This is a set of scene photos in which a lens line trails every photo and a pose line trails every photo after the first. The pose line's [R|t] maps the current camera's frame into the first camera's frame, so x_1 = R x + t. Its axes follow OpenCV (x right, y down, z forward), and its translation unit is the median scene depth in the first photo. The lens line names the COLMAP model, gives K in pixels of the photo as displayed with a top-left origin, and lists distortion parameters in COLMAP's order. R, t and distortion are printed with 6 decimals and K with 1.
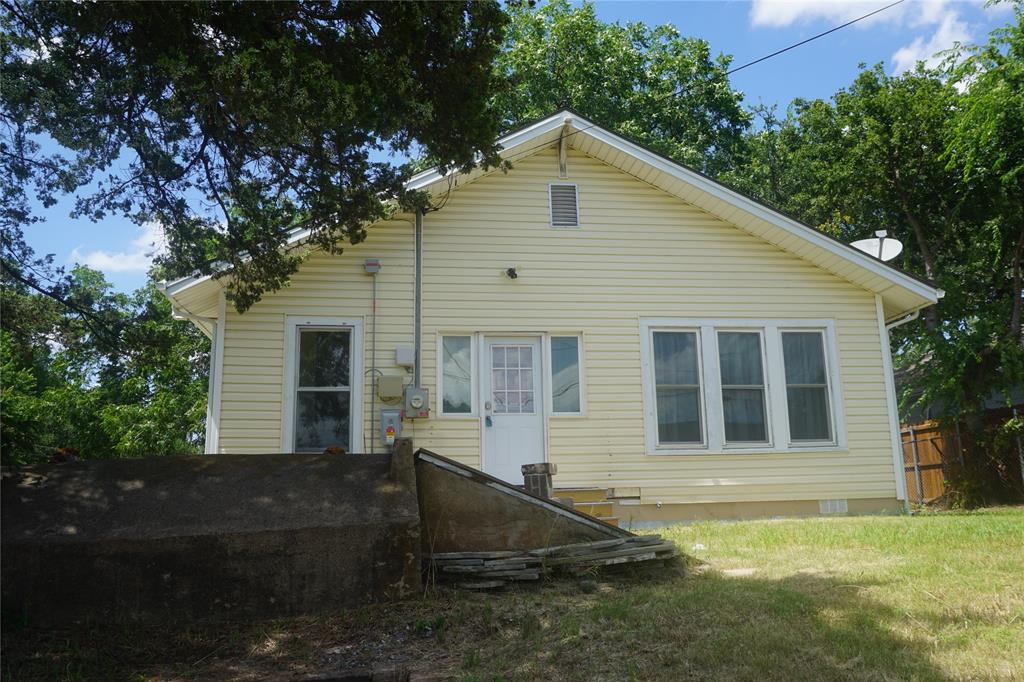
lens RADIAL K [[824.1, 0, 512.0], [0, 824.1, 341.0], [0, 0, 1]] dist [-0.019538, 0.002300]
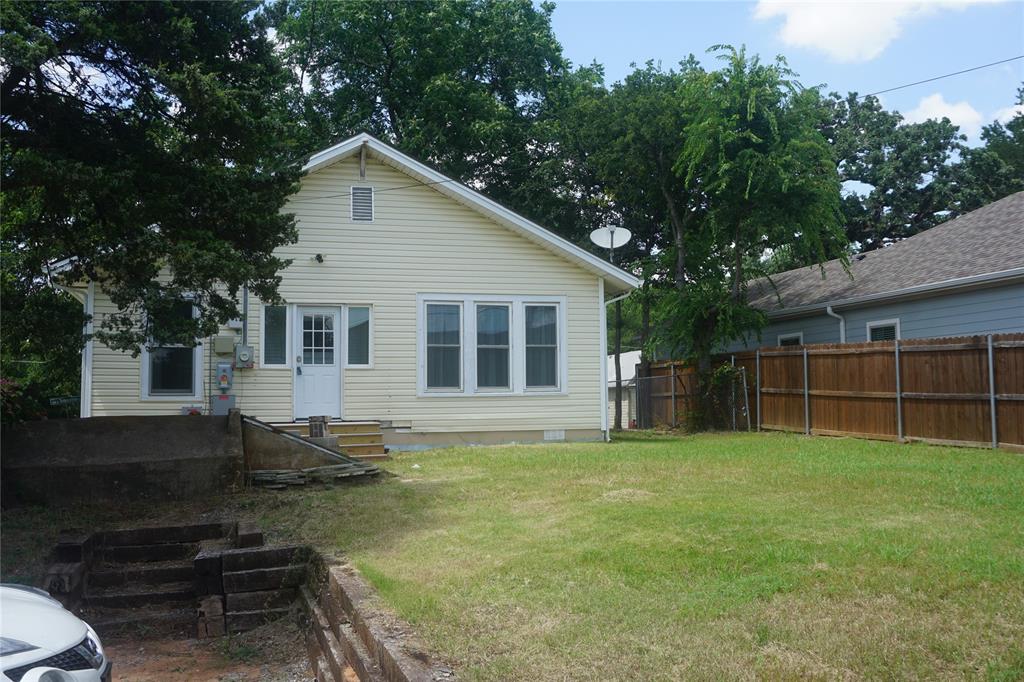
lens RADIAL K [[1015.3, 0, 512.0], [0, 1015.3, 341.0], [0, 0, 1]] dist [-0.013455, 0.005079]
pose [[0.990027, 0.020625, 0.139362, 0.085067], [-0.039582, 0.990101, 0.134662, -0.190307], [-0.135205, -0.138835, 0.981043, -0.674691]]
